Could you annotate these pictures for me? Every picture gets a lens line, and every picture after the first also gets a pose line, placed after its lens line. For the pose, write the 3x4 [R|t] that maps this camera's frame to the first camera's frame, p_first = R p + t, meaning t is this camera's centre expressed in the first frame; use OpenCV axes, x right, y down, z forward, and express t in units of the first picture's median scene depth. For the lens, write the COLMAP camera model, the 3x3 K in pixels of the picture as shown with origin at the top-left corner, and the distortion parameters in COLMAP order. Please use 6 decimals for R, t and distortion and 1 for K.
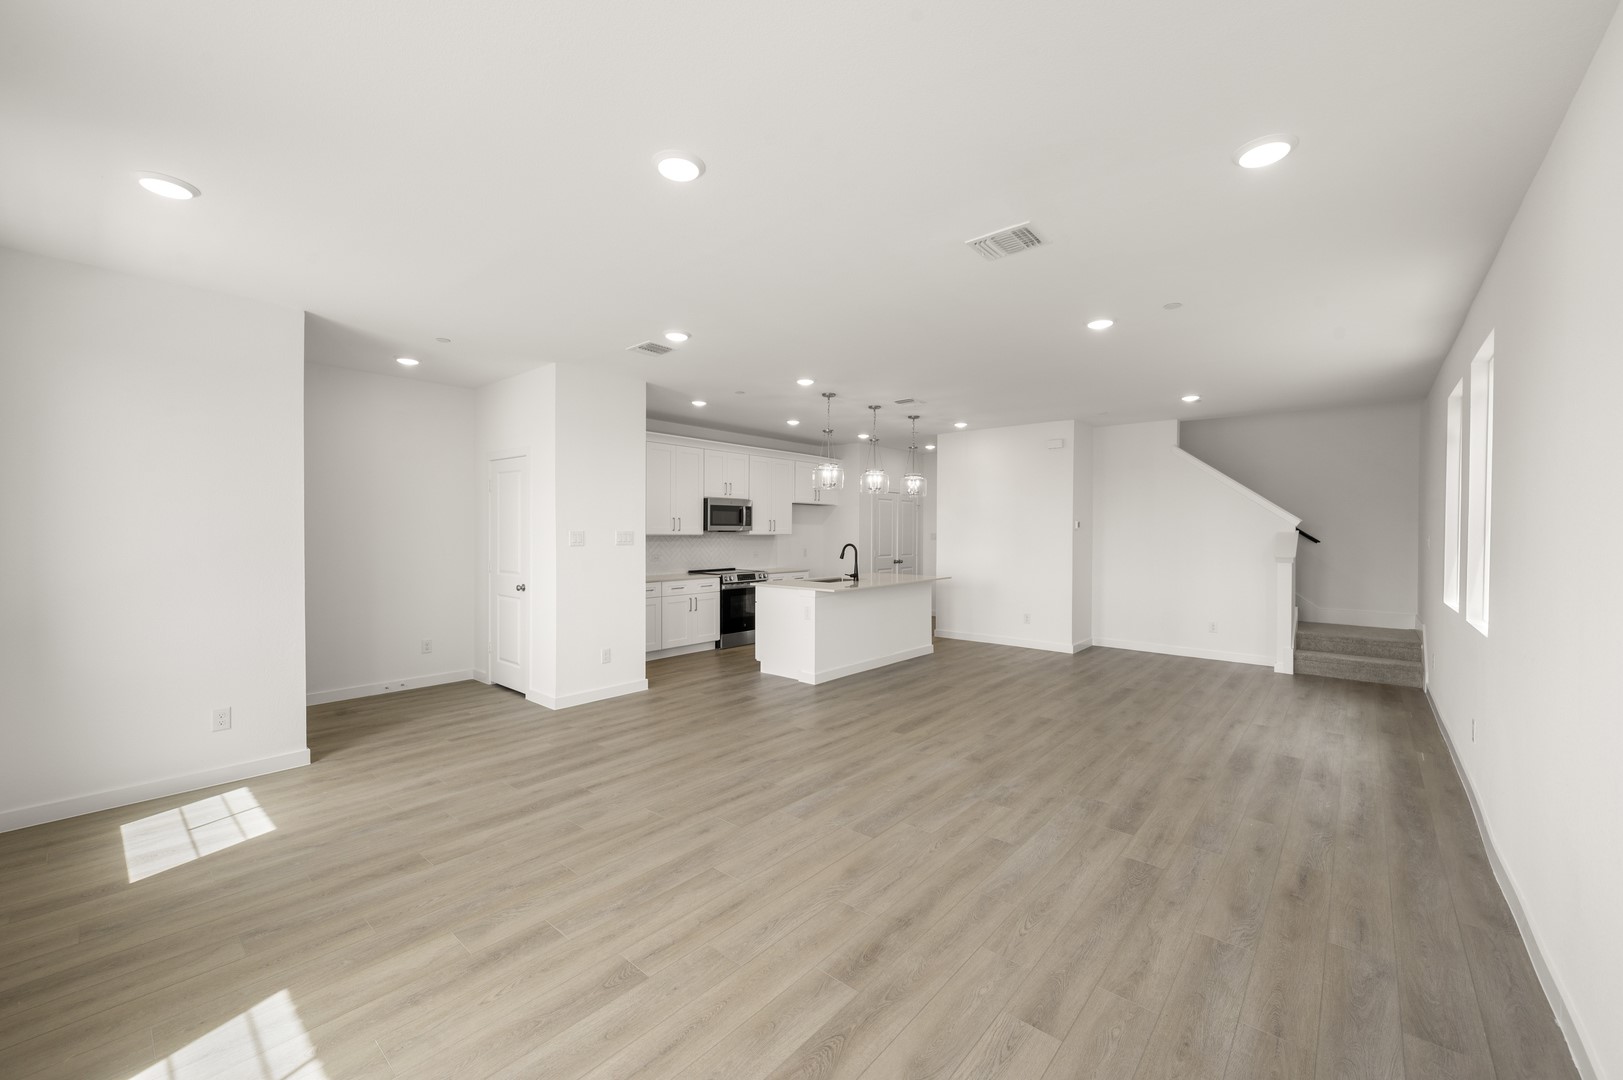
lens RADIAL K [[634.6, 0, 814.3], [0, 634.6, 541.1], [0, 0, 1]] dist [-0.003318, 0.000684]
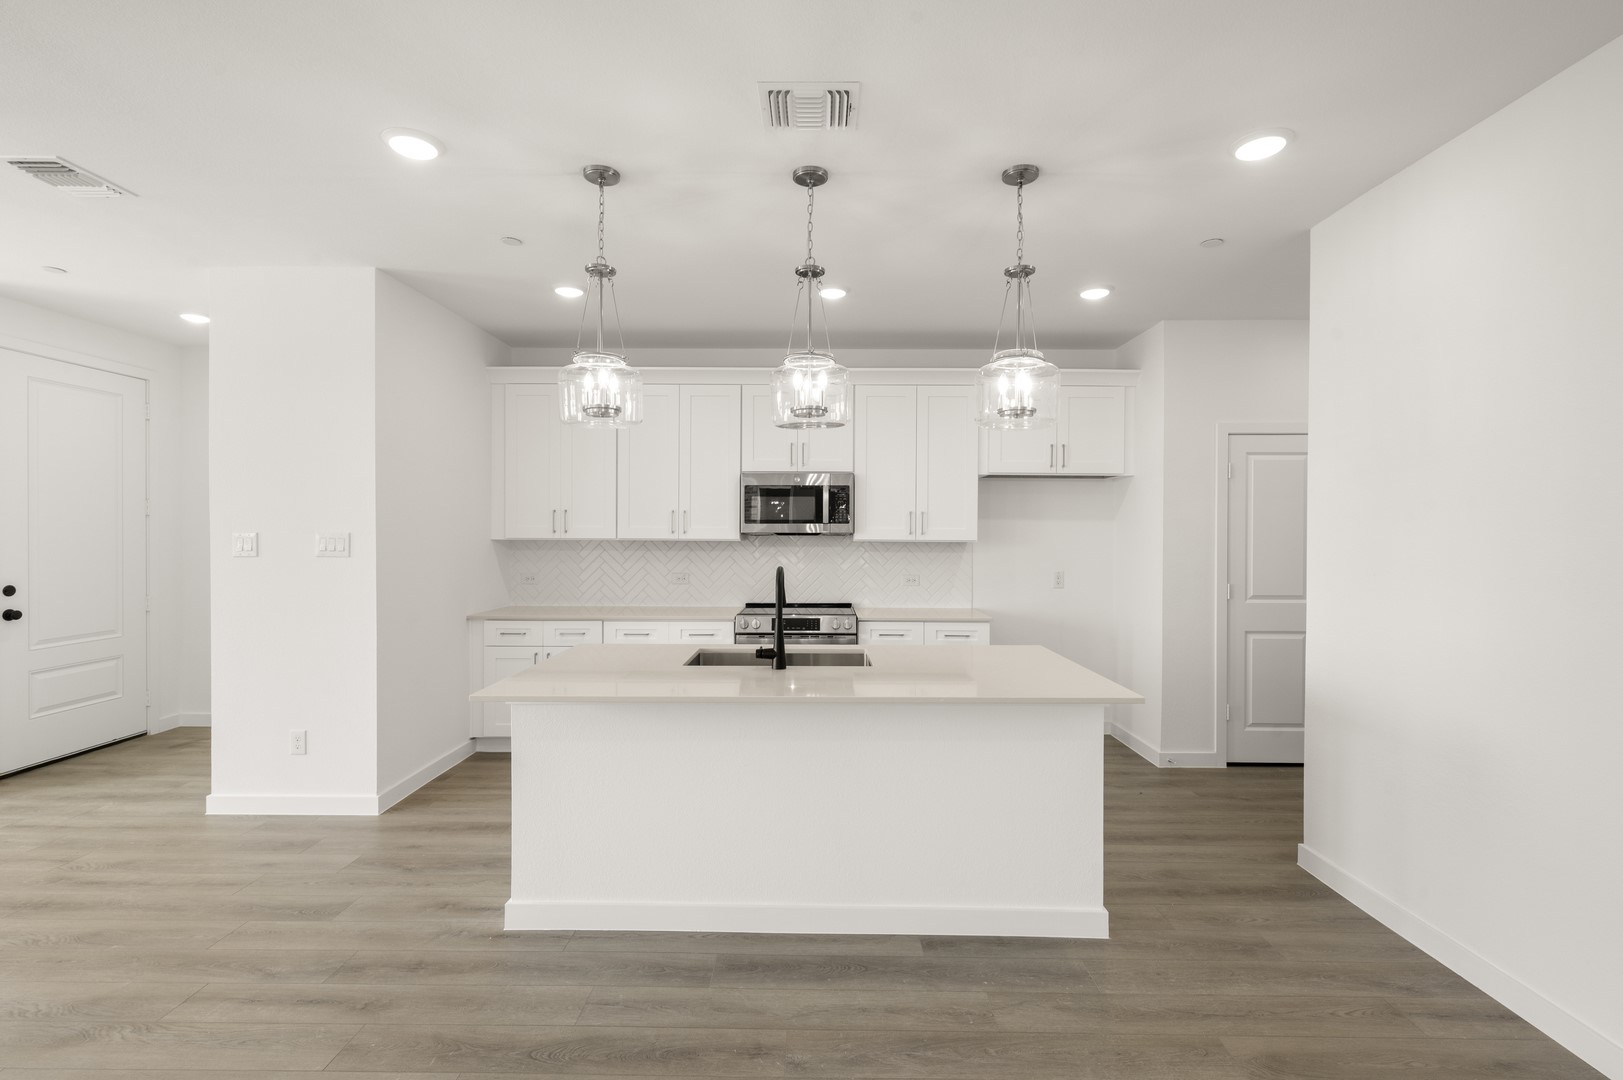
lens RADIAL K [[725.0, 0, 801.6], [0, 725.0, 533.5], [0, 0, 1]] dist [0.004628, -0.000420]
pose [[0.634380, -0.001041, -0.773021, 0.345304], [-0.012358, 0.999858, -0.011488, -0.009341], [0.772923, 0.016841, 0.634277, 0.642680]]
